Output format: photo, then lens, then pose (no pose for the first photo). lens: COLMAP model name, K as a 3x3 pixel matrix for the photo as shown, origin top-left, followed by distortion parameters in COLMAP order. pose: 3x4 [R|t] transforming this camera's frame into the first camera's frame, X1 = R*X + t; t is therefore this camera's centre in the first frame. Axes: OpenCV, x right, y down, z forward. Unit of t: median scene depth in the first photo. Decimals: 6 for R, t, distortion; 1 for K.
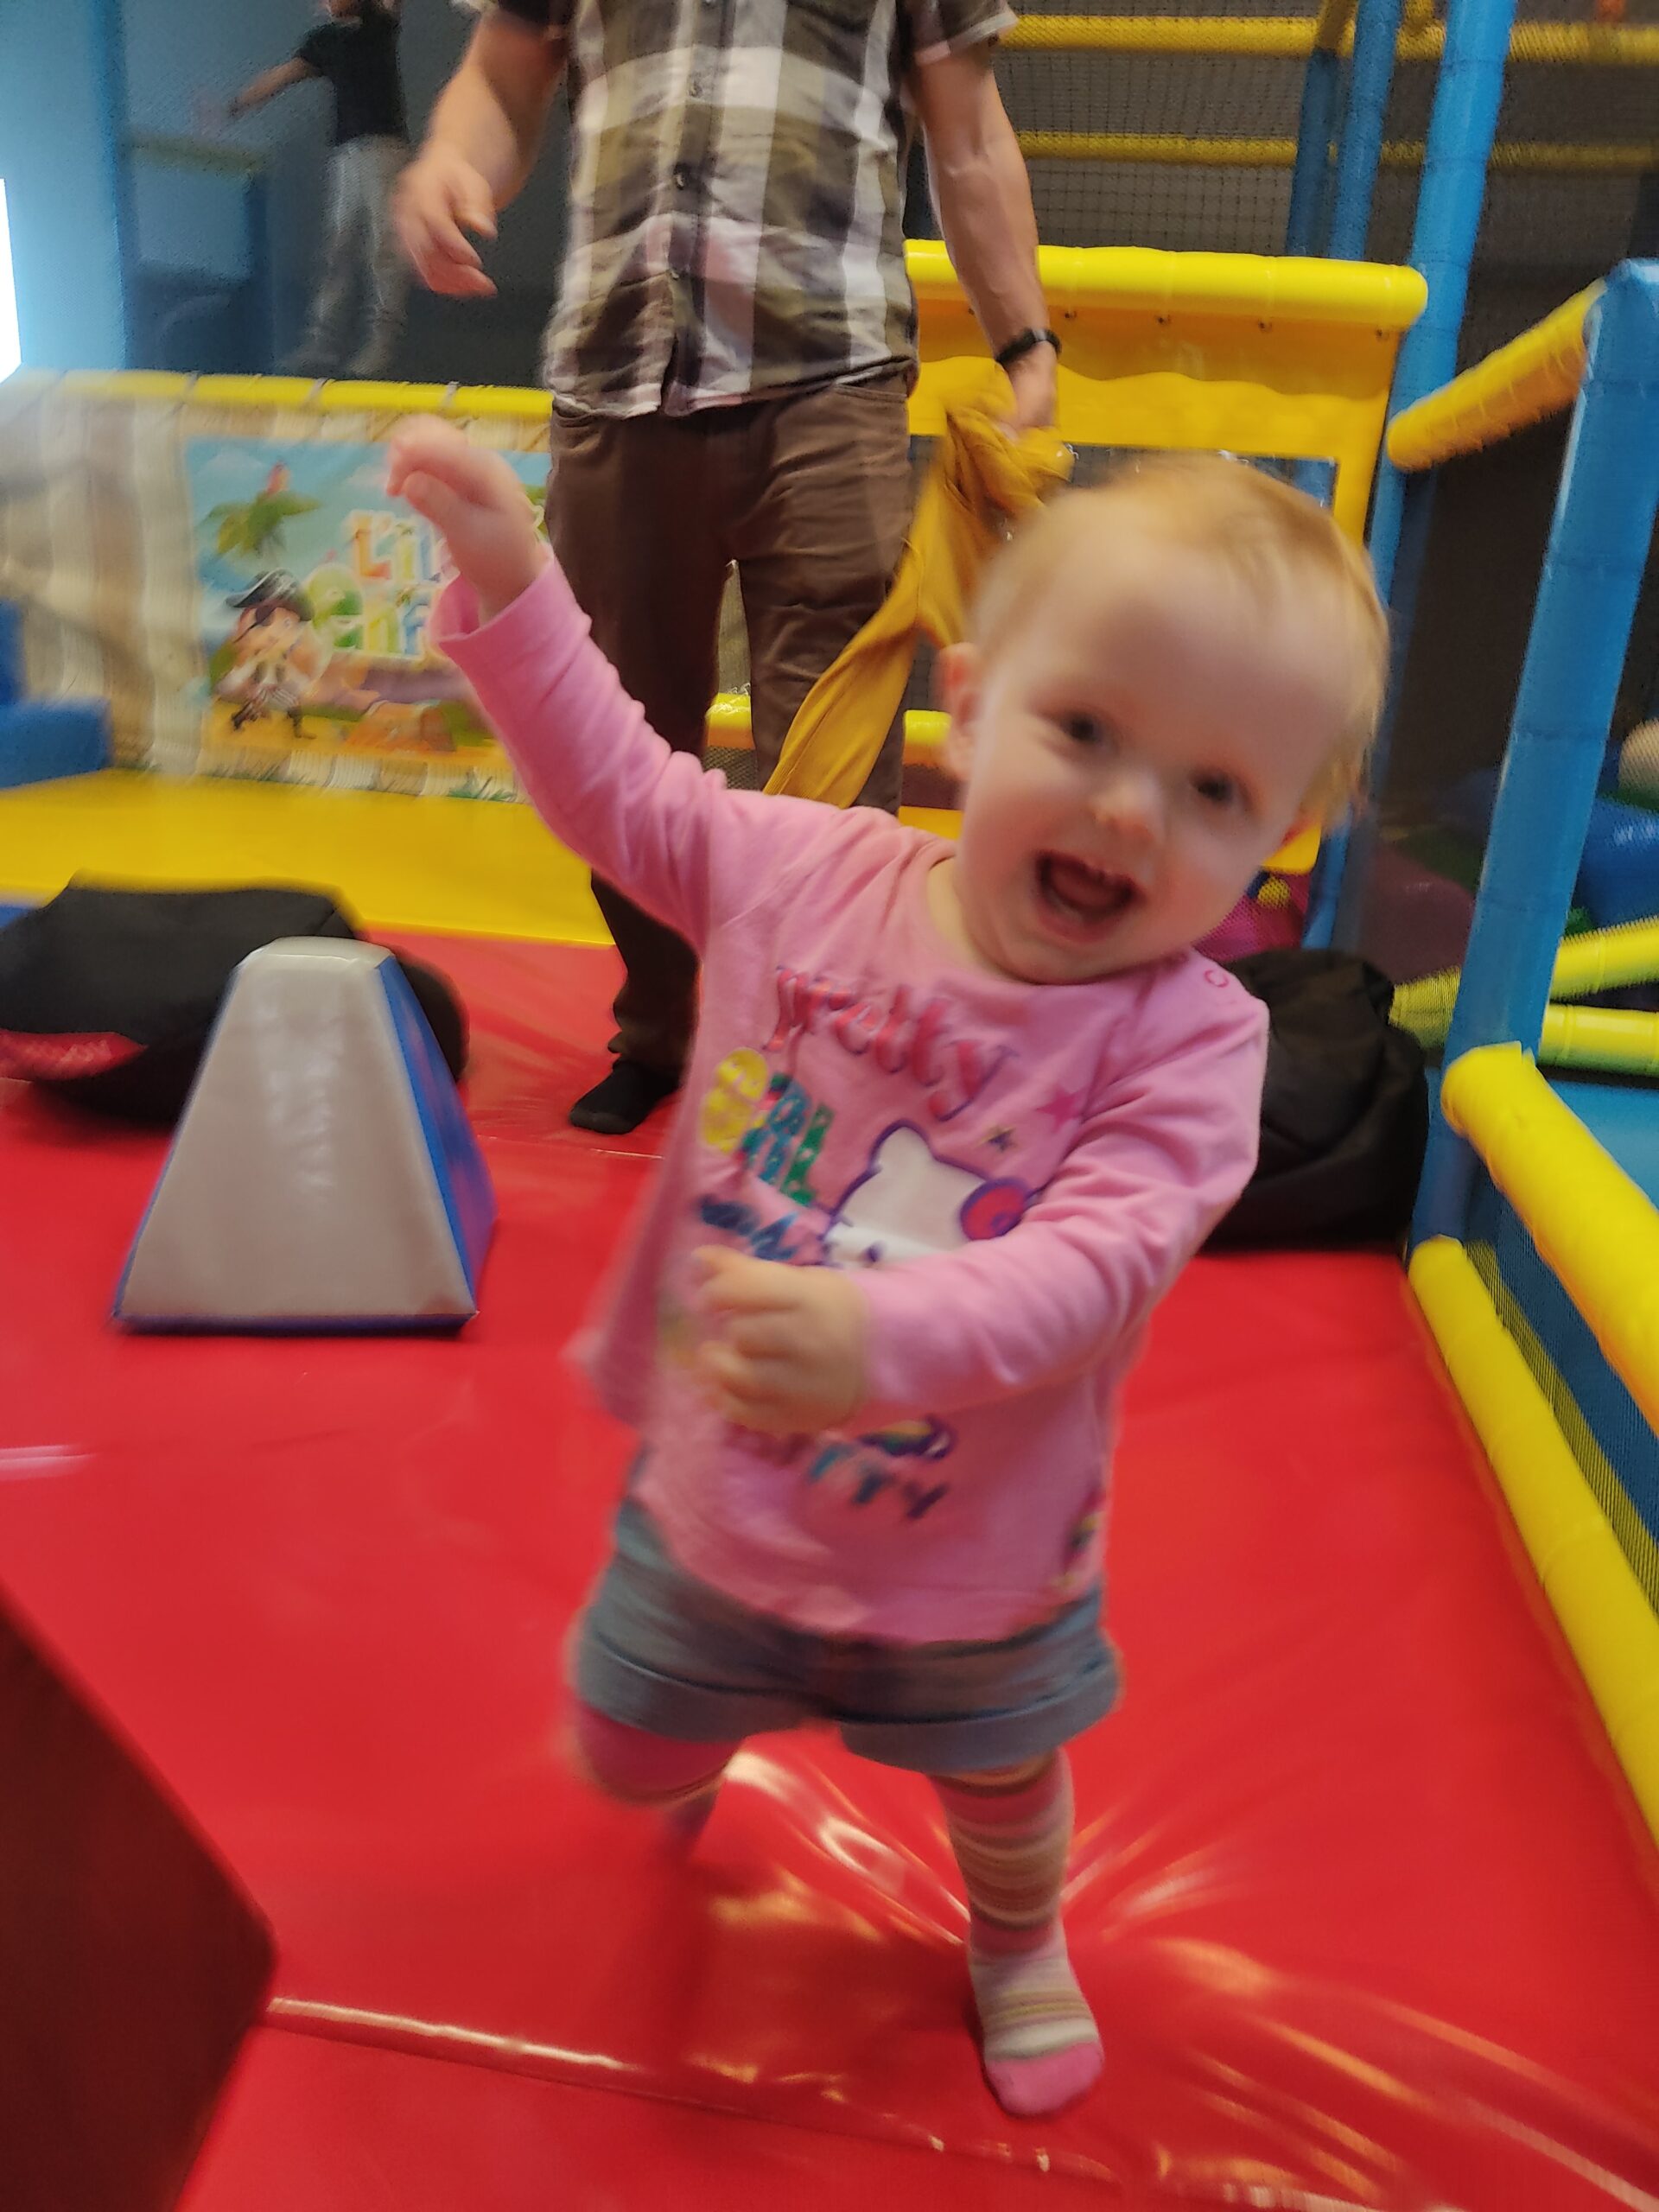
lens RADIAL K [[1677.8, 0, 823.2], [0, 1677.8, 1113.3], [0, 0, 1]] dist [0.024801, -0.005221]
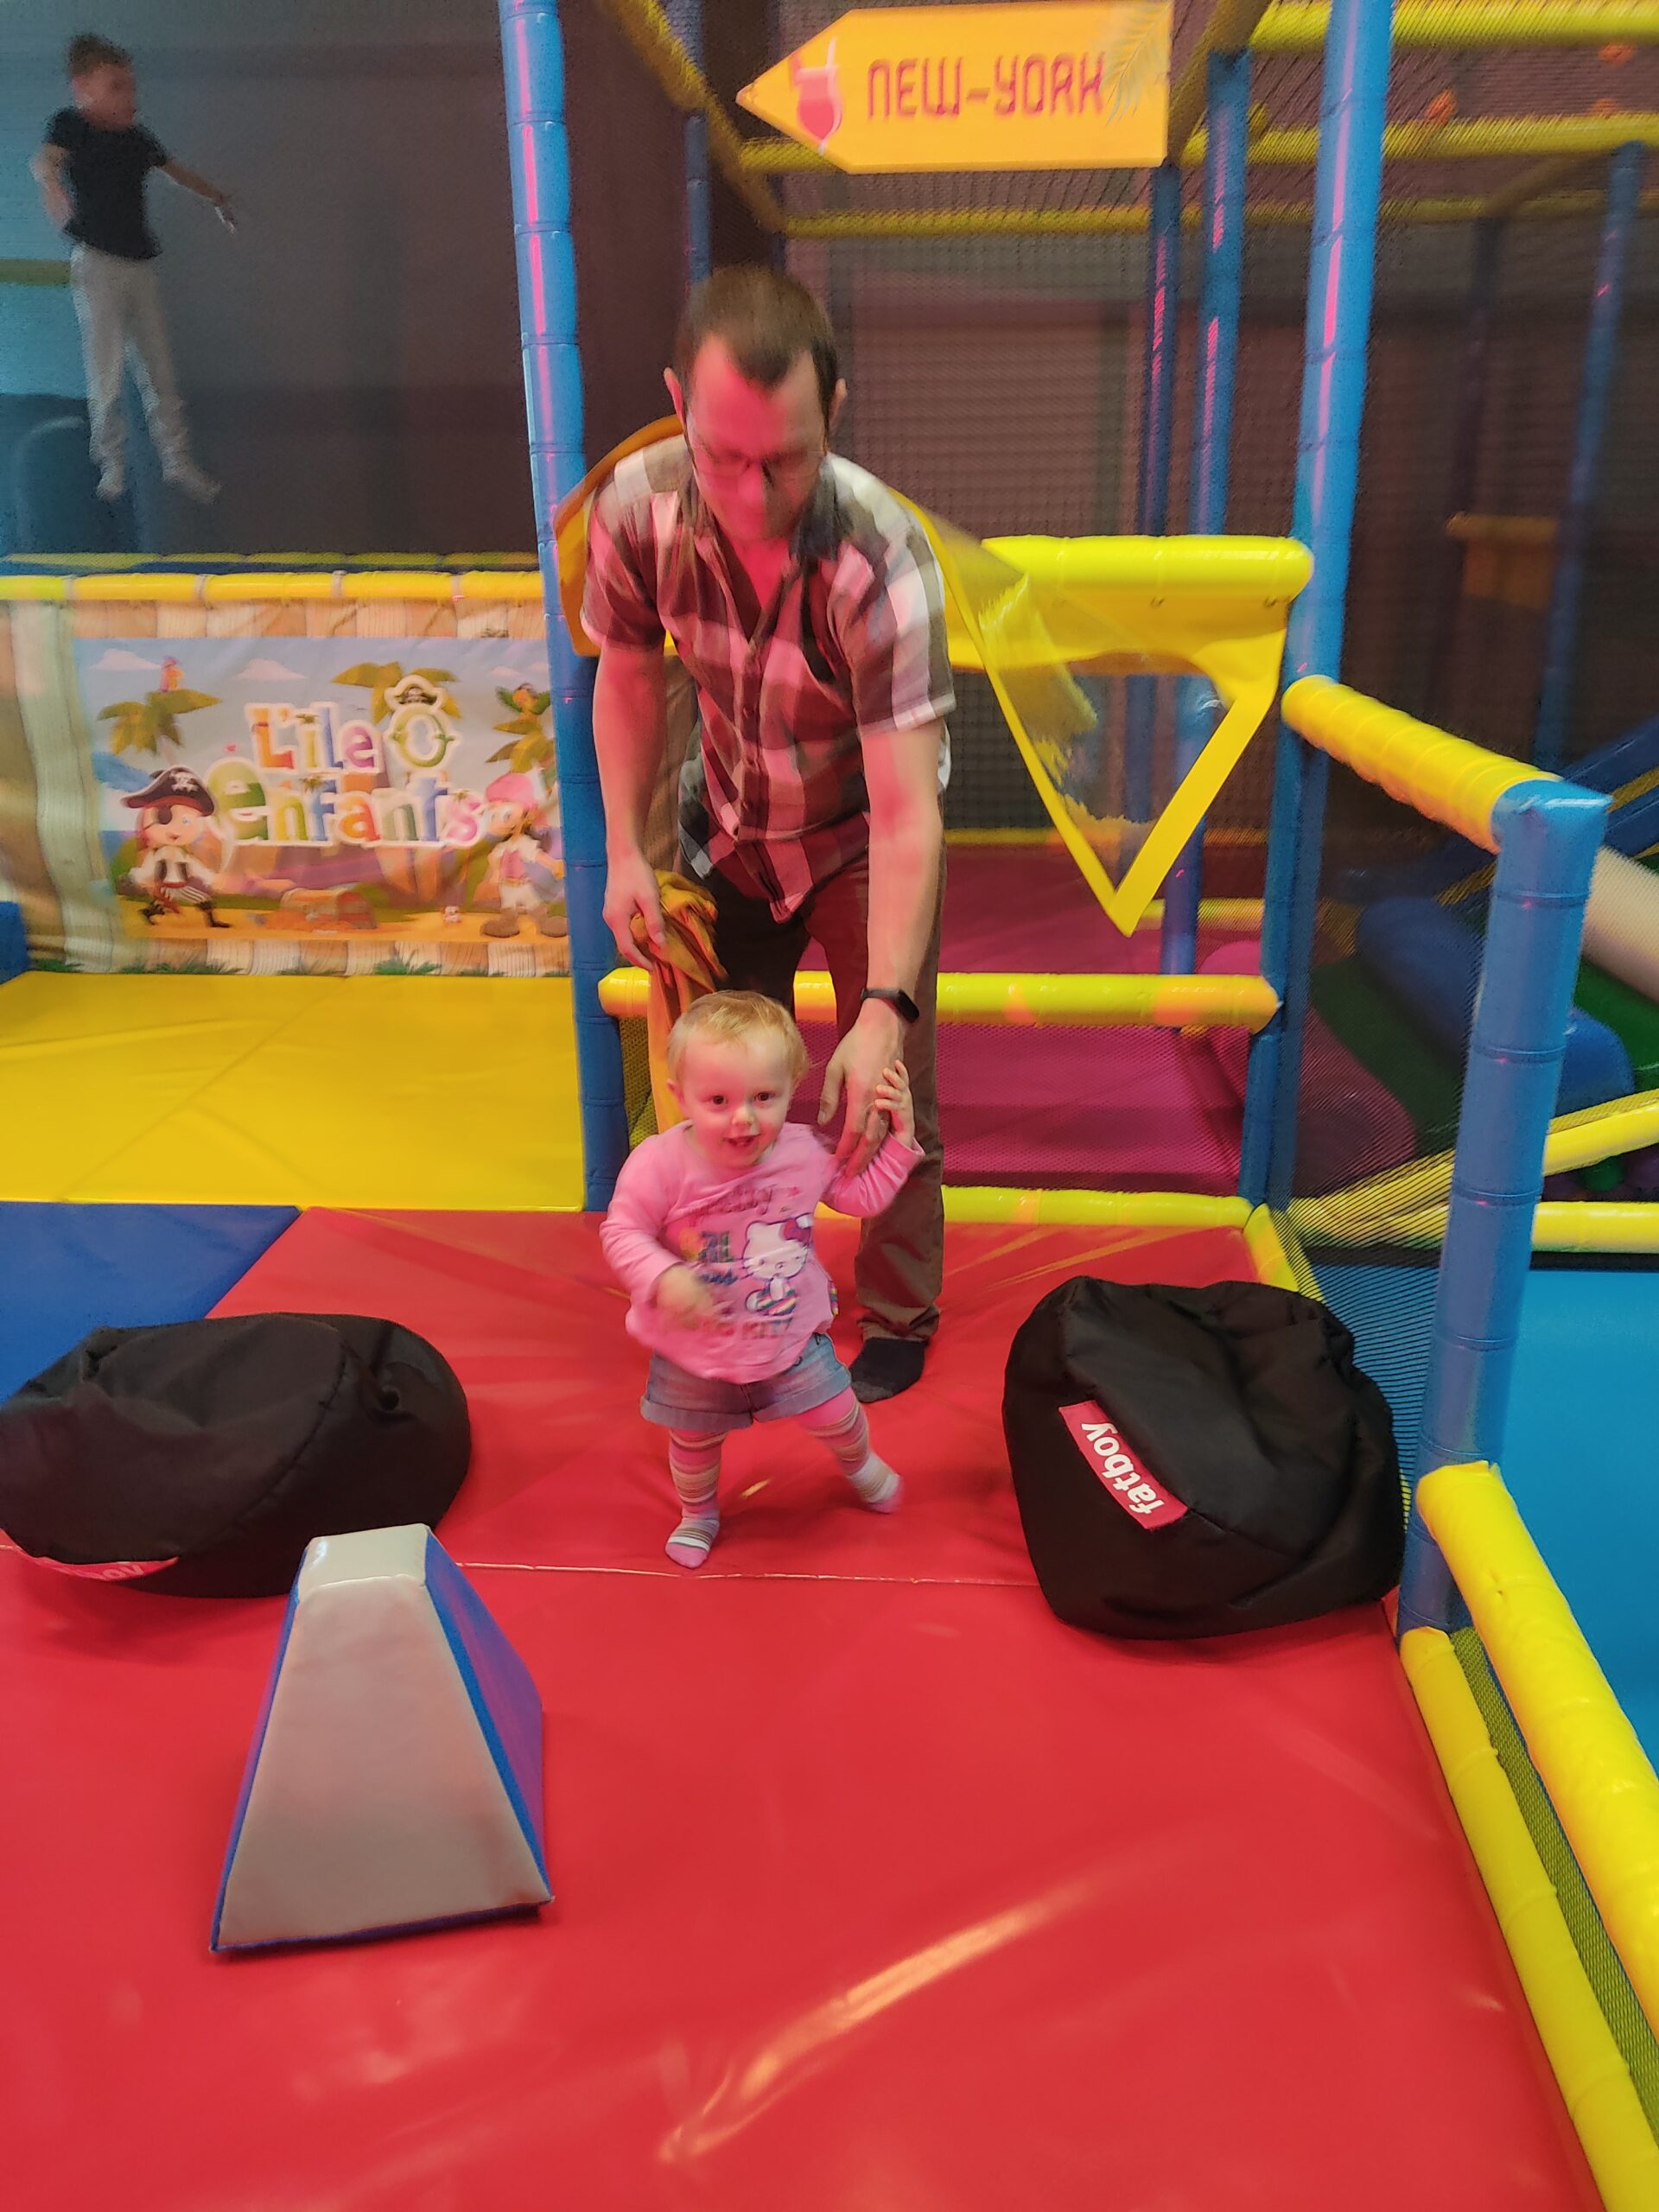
lens RADIAL K [[1677.8, 0, 838.7], [0, 1677.8, 1093.9], [0, 0, 1]] dist [0.024801, -0.005221]
pose [[0.993378, -0.101260, 0.054274, -0.011367], [0.099270, 0.994328, 0.038184, -0.128877], [-0.057832, -0.032544, 0.997796, -0.015195]]
